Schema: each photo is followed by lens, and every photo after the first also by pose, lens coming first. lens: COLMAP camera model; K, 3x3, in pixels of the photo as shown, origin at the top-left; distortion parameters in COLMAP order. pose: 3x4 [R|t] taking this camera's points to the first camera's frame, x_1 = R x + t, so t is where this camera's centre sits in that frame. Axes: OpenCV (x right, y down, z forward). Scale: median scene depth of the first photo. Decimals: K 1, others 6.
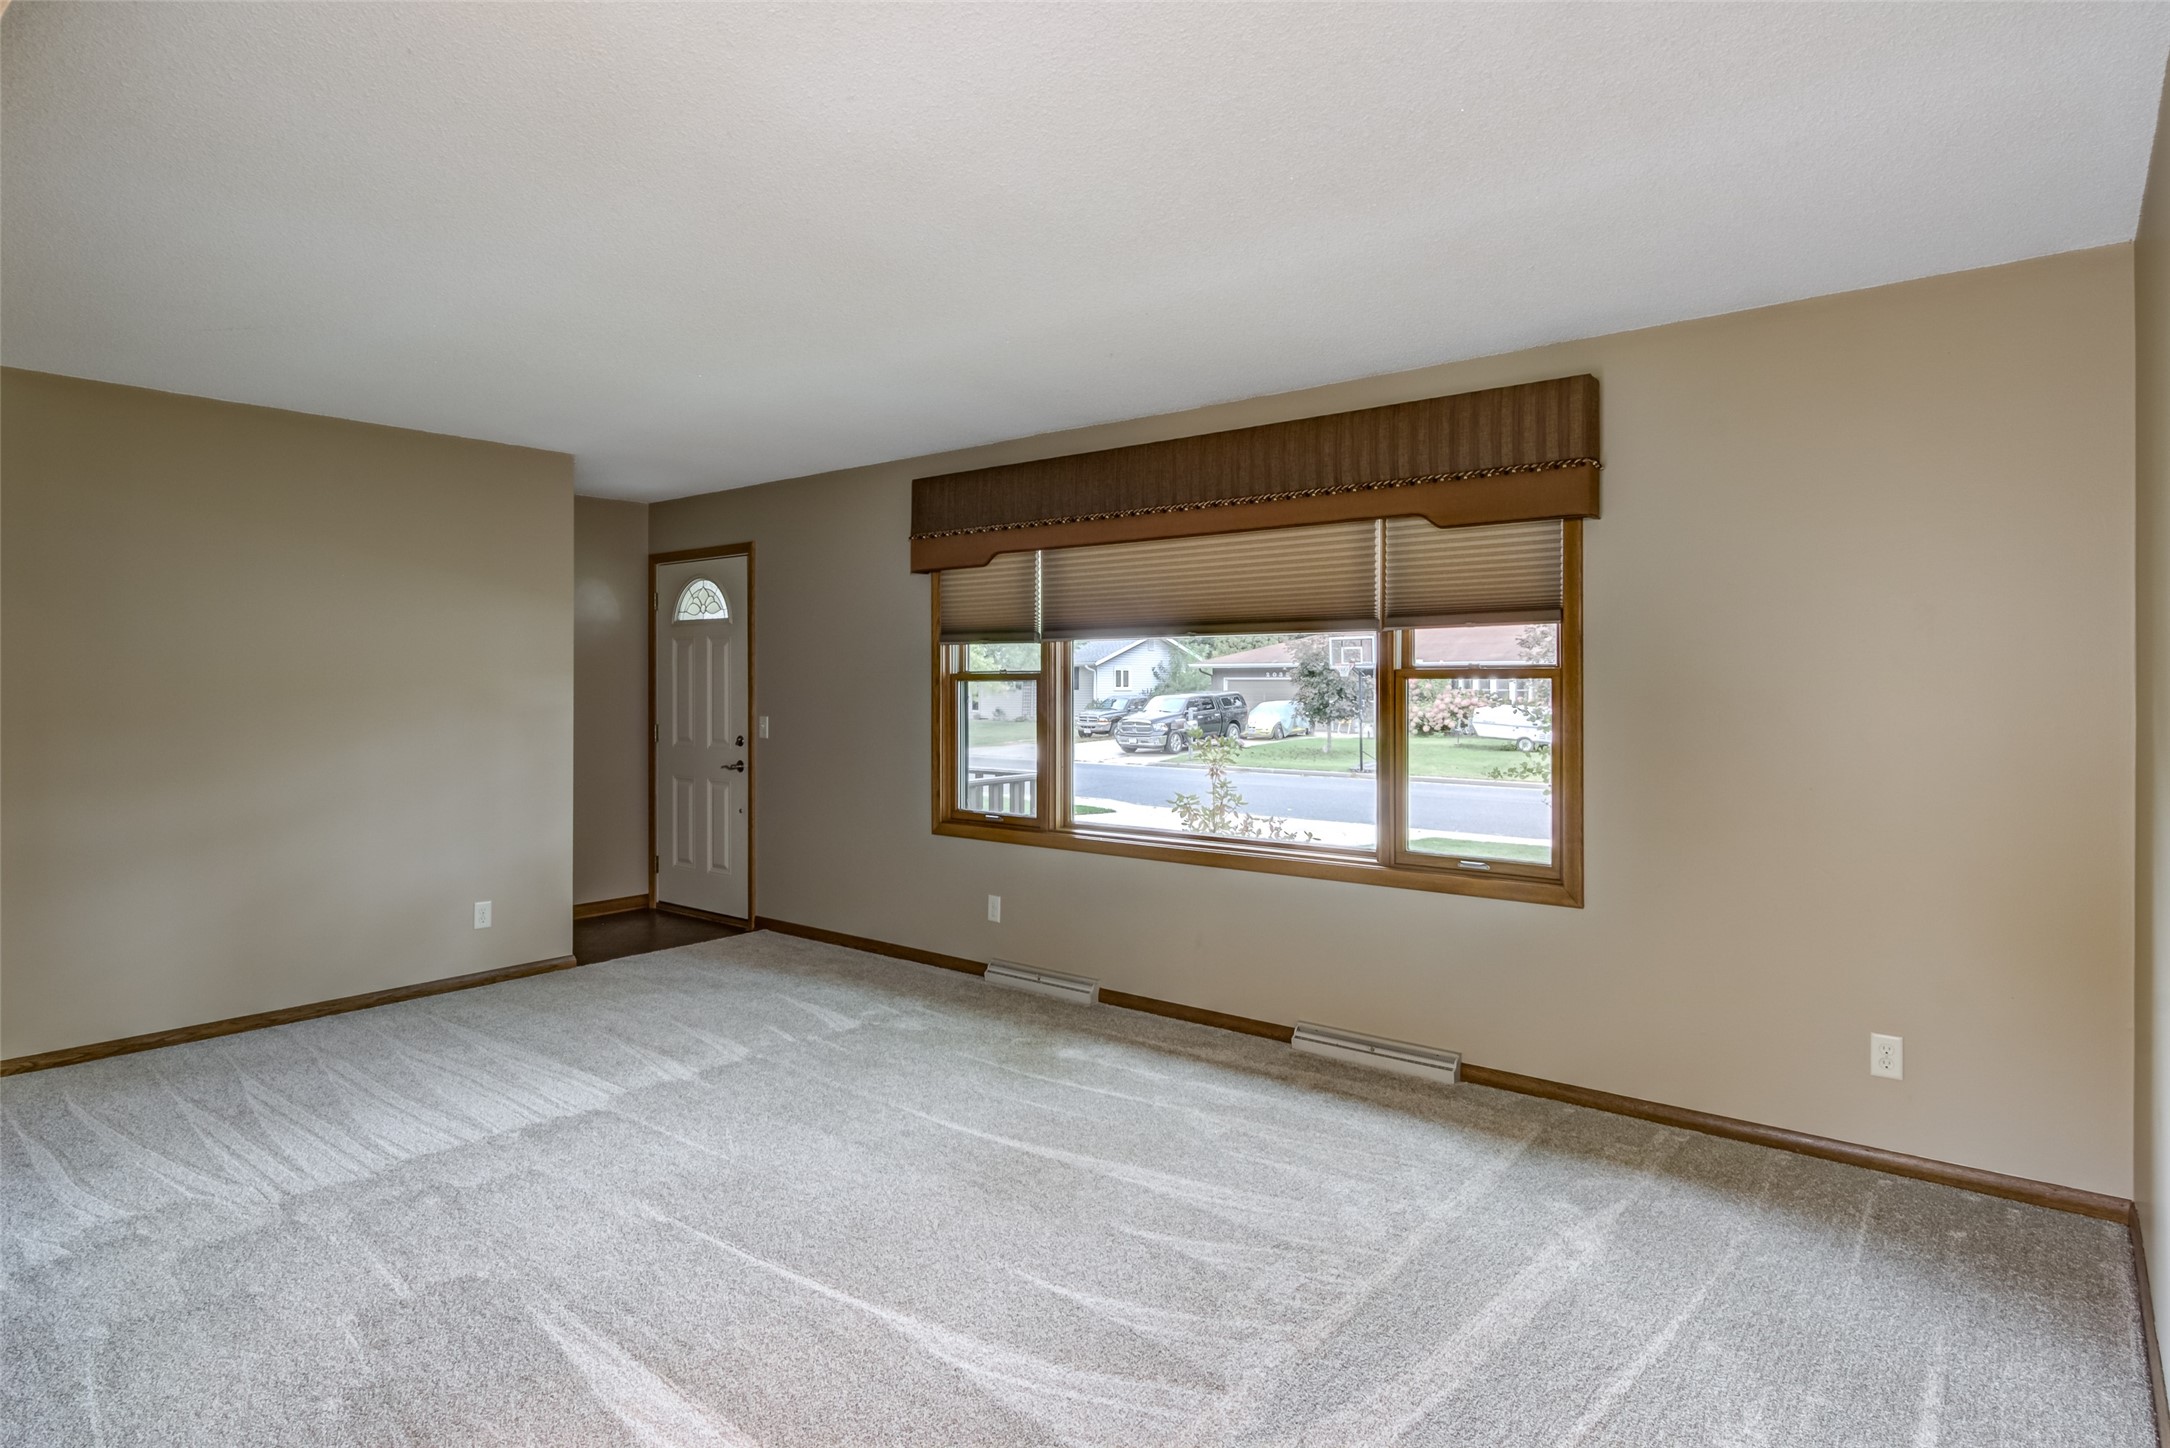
lens RADIAL K [[1163.2, 0, 1107.4], [0, 1163.2, 694.0], [0, 0, 1]] dist [0.000433, -0.010228]
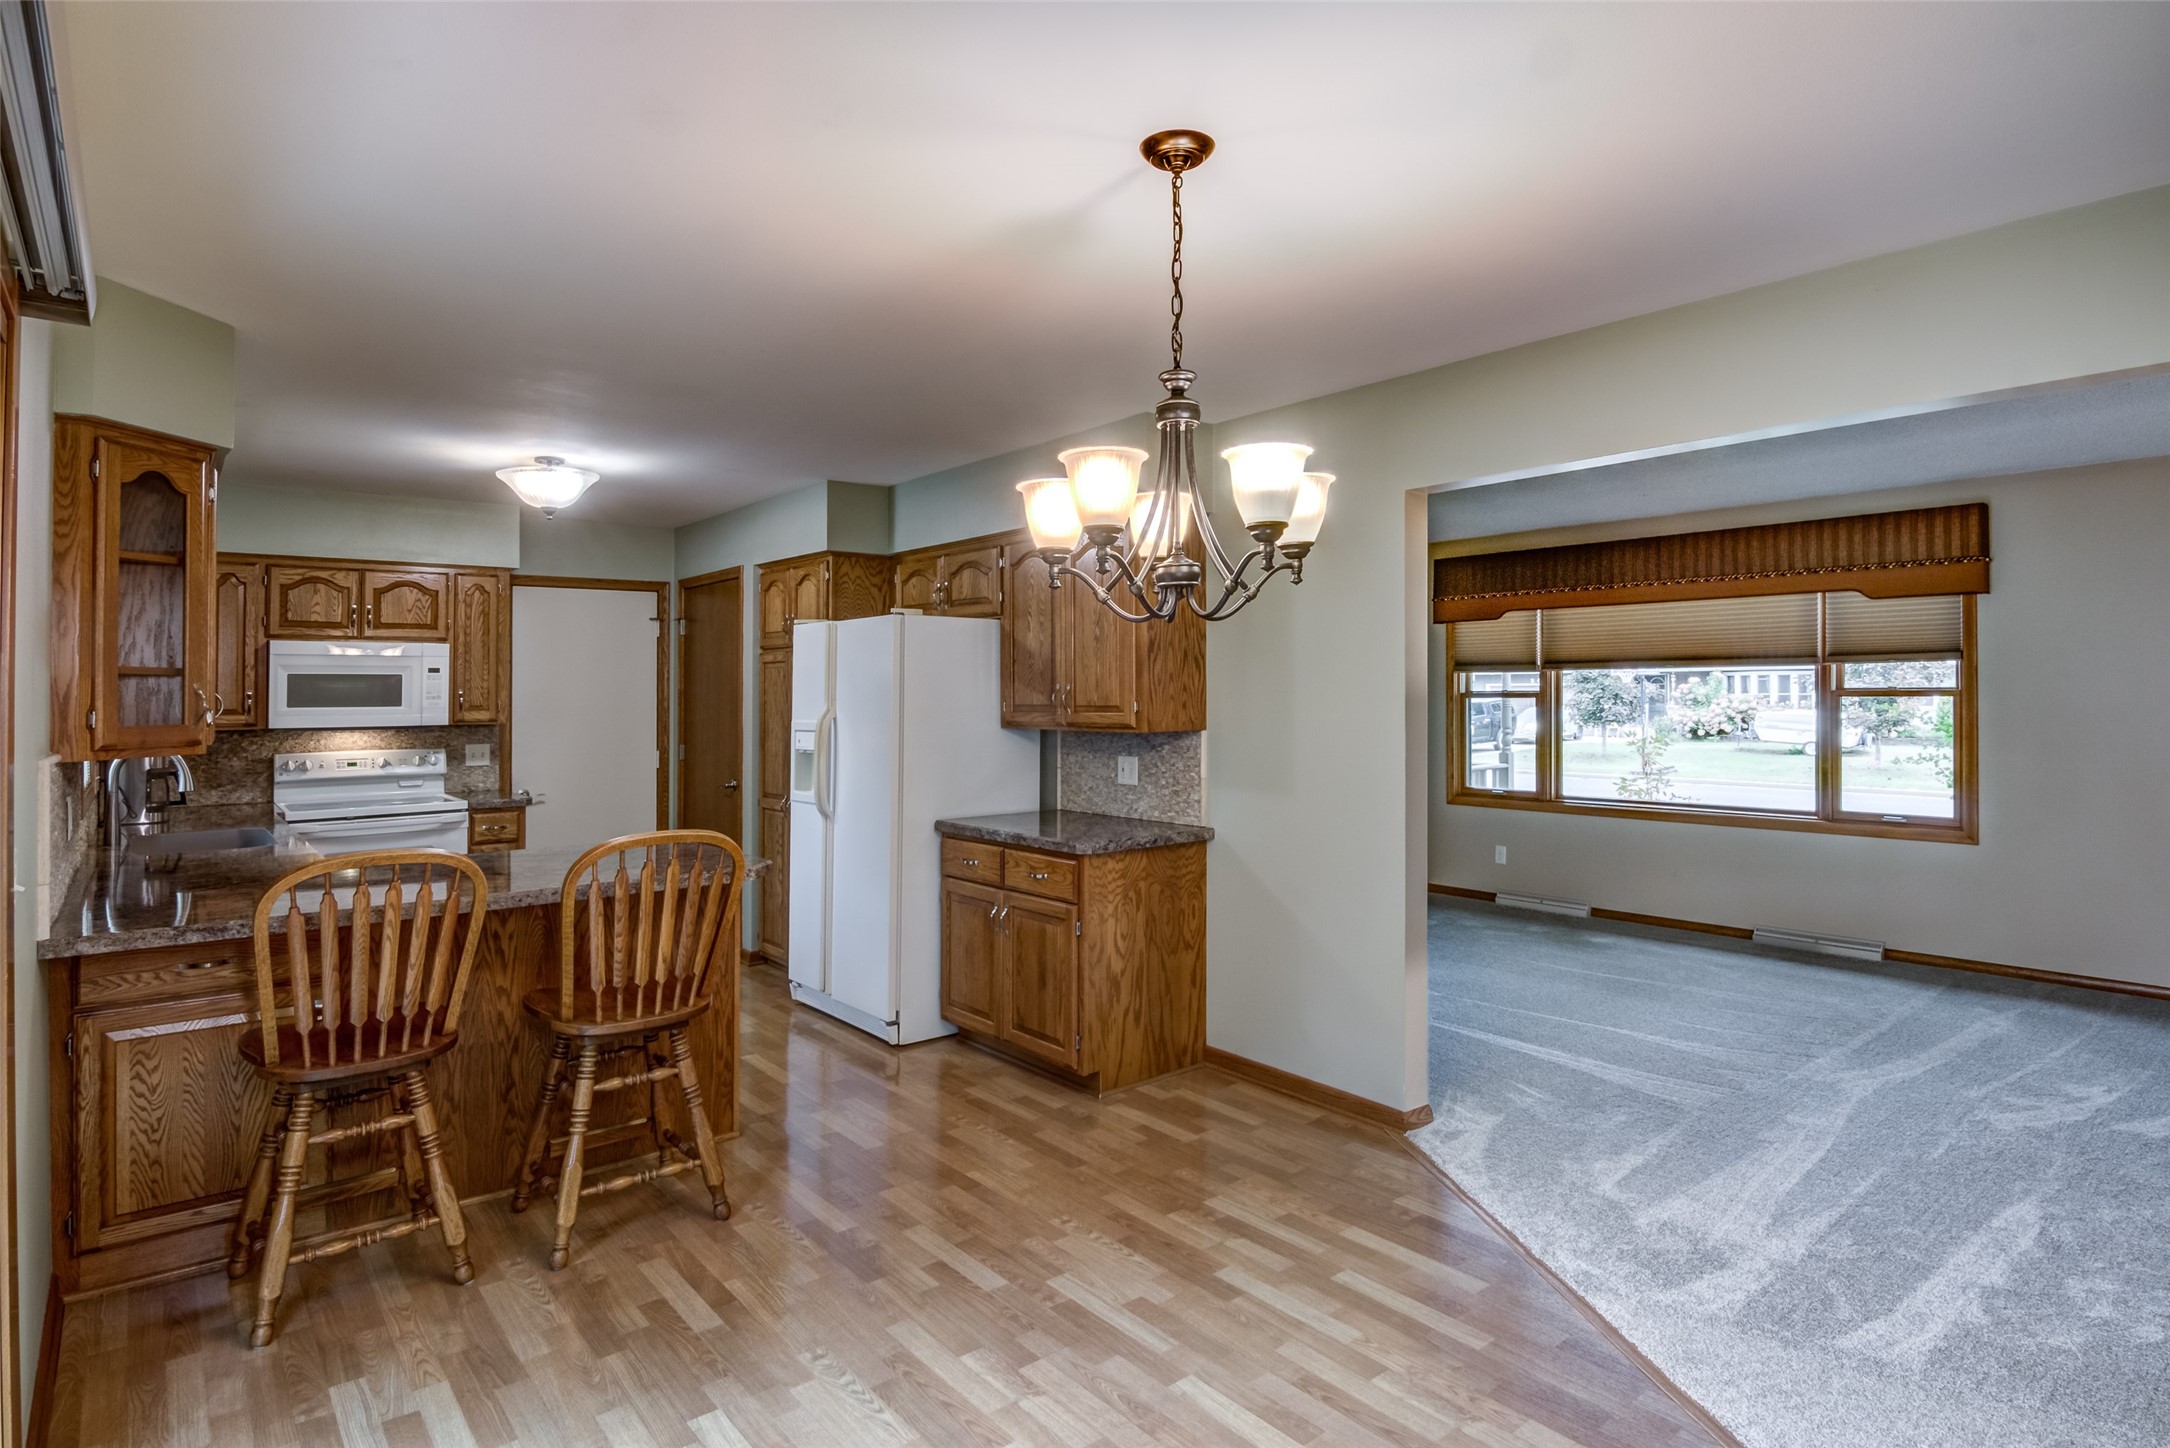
lens RADIAL K [[1163.2, 0, 1101.6], [0, 1163.2, 704.0], [0, 0, 1]] dist [0.000433, -0.010228]
pose [[0.982490, -0.006623, -0.186195, -0.336189], [0.007291, 0.999969, 0.002903, -0.012113], [0.186170, -0.004210, 0.982509, -0.548737]]
